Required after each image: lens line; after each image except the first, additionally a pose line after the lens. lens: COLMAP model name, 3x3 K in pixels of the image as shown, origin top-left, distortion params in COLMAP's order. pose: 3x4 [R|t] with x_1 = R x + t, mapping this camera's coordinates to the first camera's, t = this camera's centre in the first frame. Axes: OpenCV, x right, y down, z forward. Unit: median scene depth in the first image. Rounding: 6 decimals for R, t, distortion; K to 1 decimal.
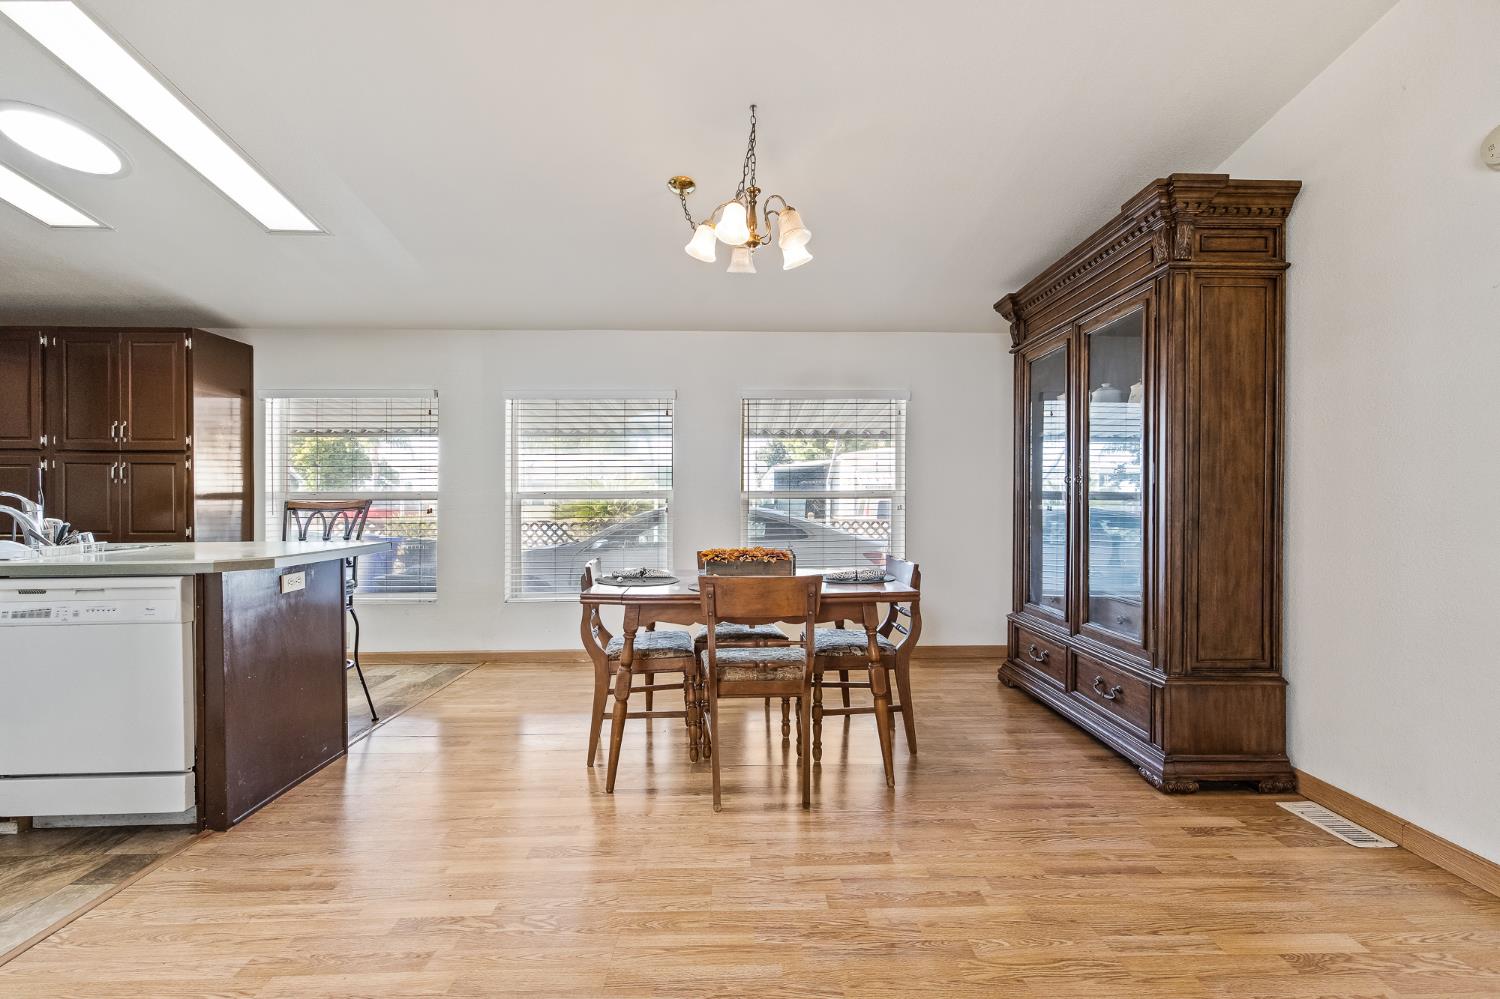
lens RADIAL K [[608.4, 0, 757.0], [0, 608.4, 503.2], [0, 0, 1]] dist [0.000982, -0.000033]
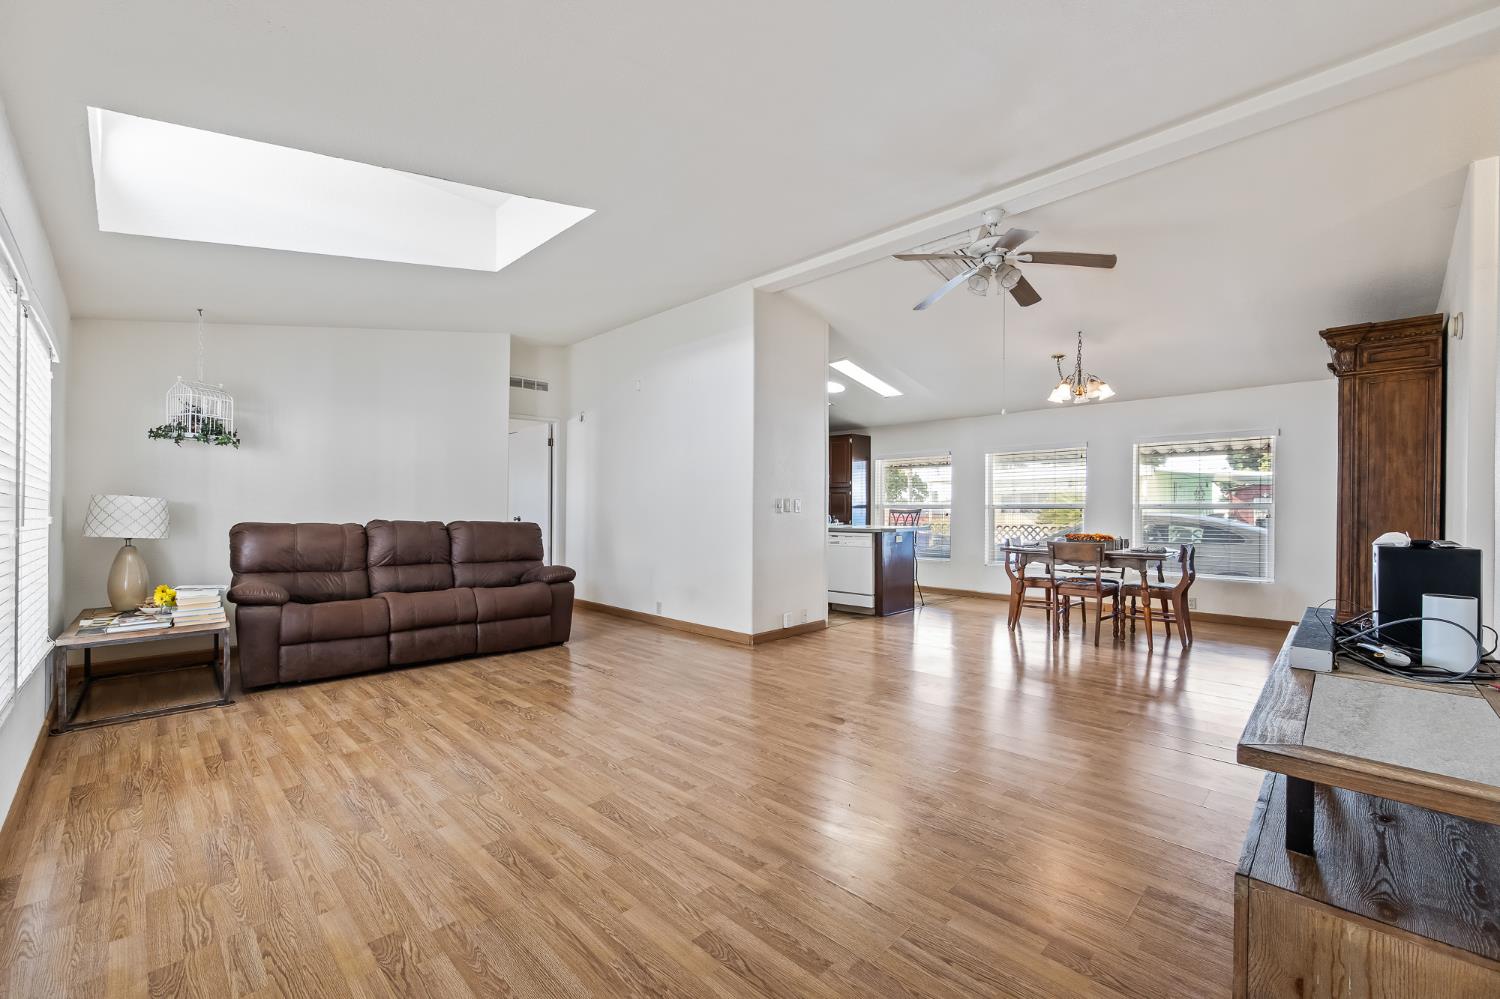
lens RADIAL K [[608.4, 0, 757.0], [0, 608.4, 509.1], [0, 0, 1]] dist [0.000982, -0.000033]
pose [[0.694703, 0.004572, -0.719283, 0.595321], [-0.007174, 0.999974, -0.000572, 0.001758], [0.719261, 0.005558, 0.694717, -1.062233]]
